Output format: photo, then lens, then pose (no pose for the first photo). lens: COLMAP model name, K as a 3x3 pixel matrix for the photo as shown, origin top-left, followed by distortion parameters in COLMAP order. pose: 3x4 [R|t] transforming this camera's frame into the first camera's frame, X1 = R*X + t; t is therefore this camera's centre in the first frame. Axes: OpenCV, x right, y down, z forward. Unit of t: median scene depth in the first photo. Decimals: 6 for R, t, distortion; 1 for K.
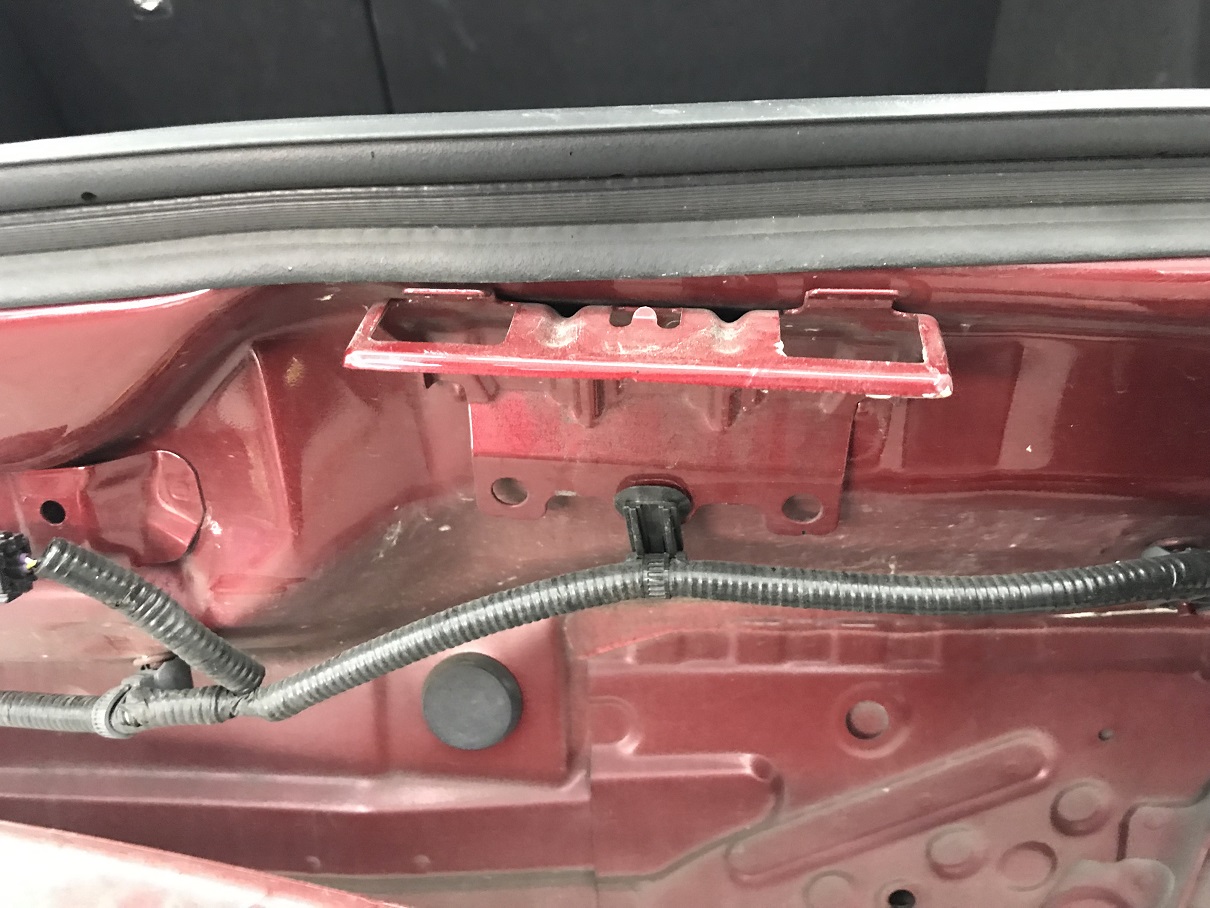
lens RADIAL K [[1083.3, 0, 605.0], [0, 1083.3, 454.0], [0, 0, 1]] dist [0.034483, -0.008758]
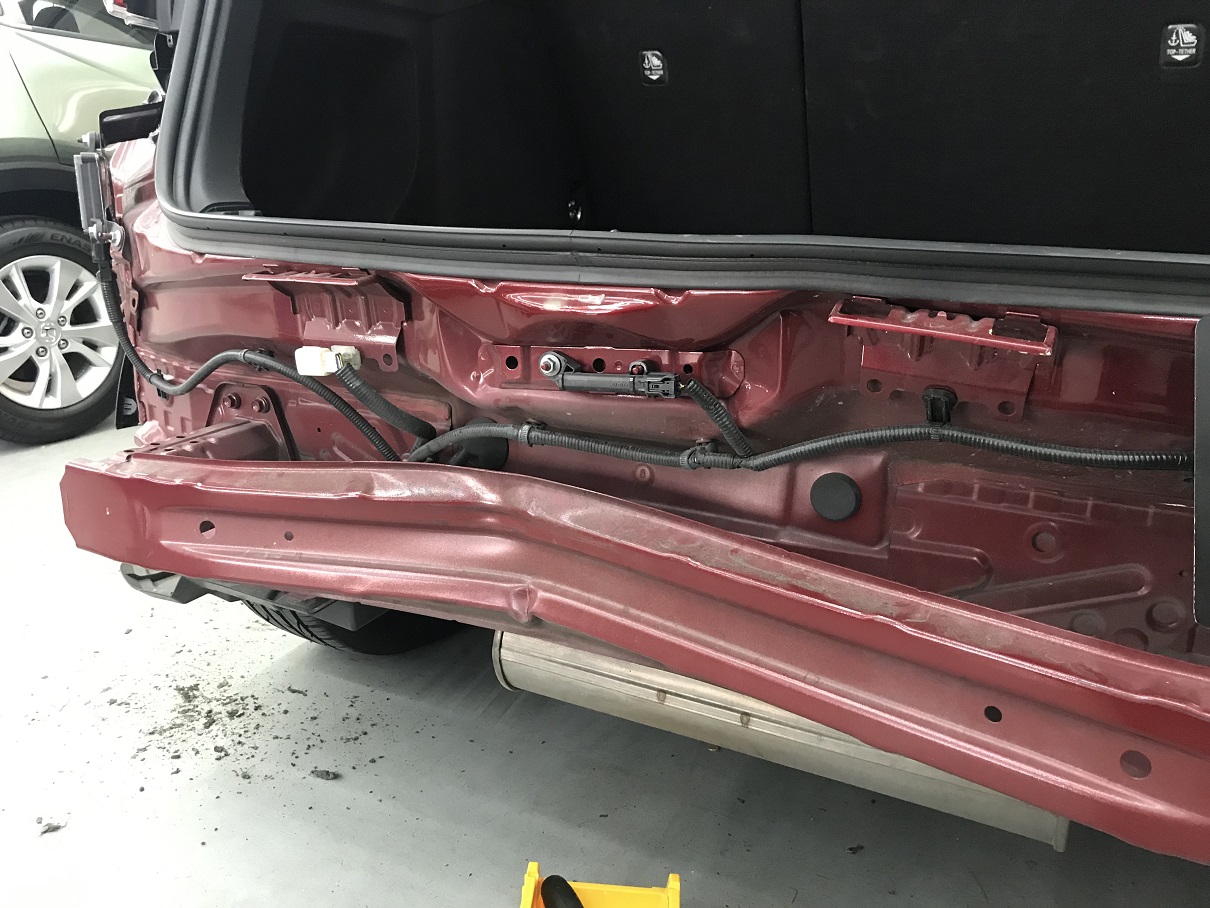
lens RADIAL K [[1083.3, 0, 605.0], [0, 1083.3, 454.0], [0, 0, 1]] dist [0.034483, -0.008758]
pose [[0.942463, 0.152445, -0.297529, 0.081616], [-0.150232, 0.988182, 0.030435, 0.201123], [0.298652, 0.016014, 0.954228, -1.420702]]
